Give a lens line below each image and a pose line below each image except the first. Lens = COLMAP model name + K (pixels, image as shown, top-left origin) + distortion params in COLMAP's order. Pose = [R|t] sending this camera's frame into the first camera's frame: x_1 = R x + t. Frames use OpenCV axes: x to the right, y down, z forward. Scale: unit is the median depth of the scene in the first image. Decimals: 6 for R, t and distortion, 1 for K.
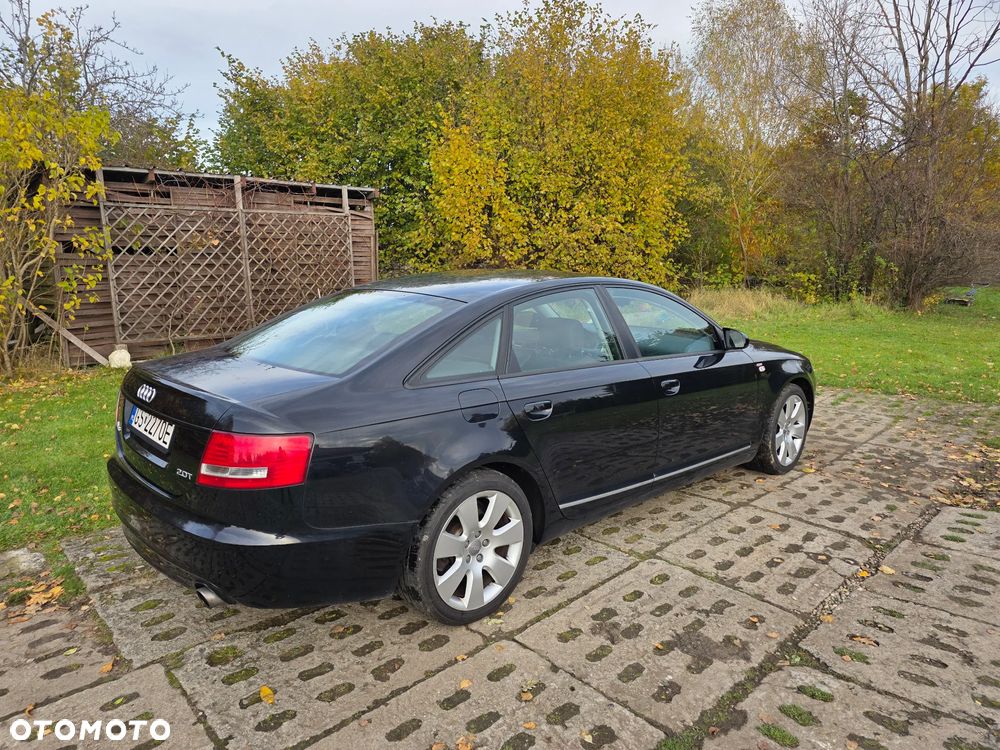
lens RADIAL K [[664.0, 0, 497.4], [0, 664.0, 380.0], [0, 0, 1]] dist [0.067244, -0.058116]
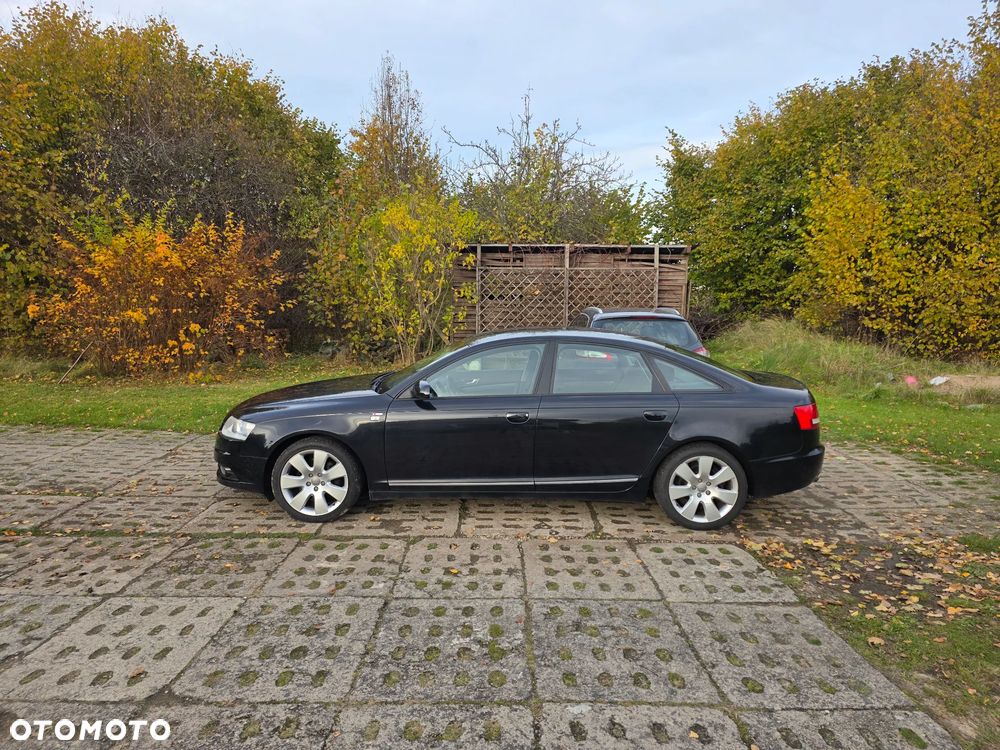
lens RADIAL K [[664.0, 0, 497.4], [0, 664.0, 380.0], [0, 0, 1]] dist [0.067244, -0.058116]
pose [[0.714276, 0.107321, -0.691586, 0.468835], [-0.143095, 0.989692, 0.005792, -0.015925], [0.685079, 0.094826, 0.722271, -0.049539]]
